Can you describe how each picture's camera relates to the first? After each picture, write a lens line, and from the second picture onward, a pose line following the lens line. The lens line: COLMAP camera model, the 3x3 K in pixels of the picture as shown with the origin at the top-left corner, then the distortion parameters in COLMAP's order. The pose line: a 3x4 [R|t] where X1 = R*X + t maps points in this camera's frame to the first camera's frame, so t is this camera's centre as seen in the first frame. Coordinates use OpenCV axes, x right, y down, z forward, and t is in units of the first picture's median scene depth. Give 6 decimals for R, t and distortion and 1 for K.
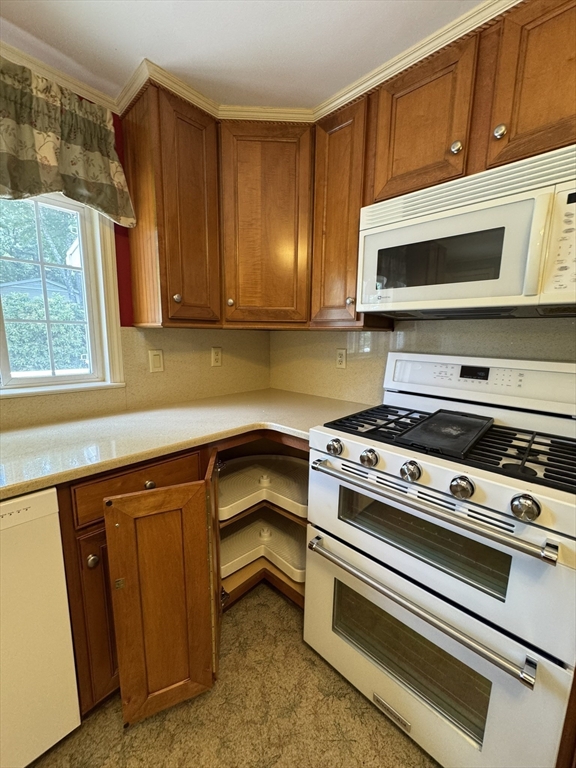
lens RADIAL K [[306.0, 0, 289.1], [0, 306.0, 383.7], [0, 0, 1]] dist [-0.003862, 0.000361]
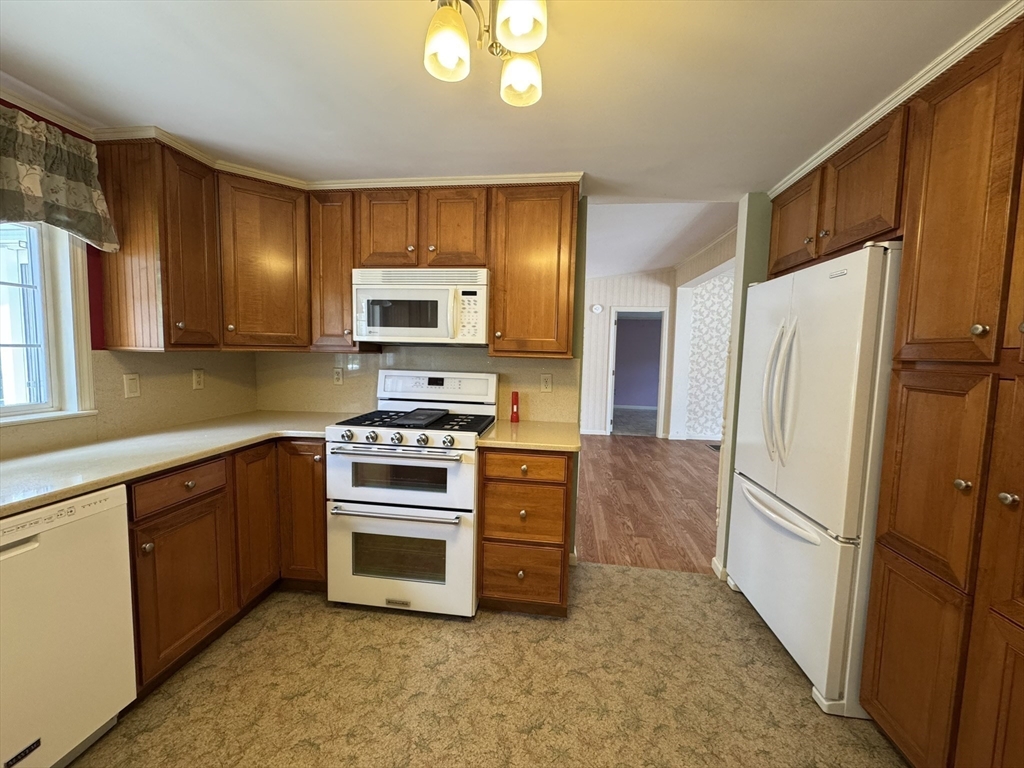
lens RADIAL K [[408.0, 0, 511.5], [0, 408.0, 382.0], [0, 0, 1]] dist [-0.003862, 0.000361]
pose [[0.808421, -0.043636, 0.586985, -0.289743], [0.084297, 0.995551, -0.042088, 0.083384], [-0.582537, 0.083506, 0.808503, -0.875238]]
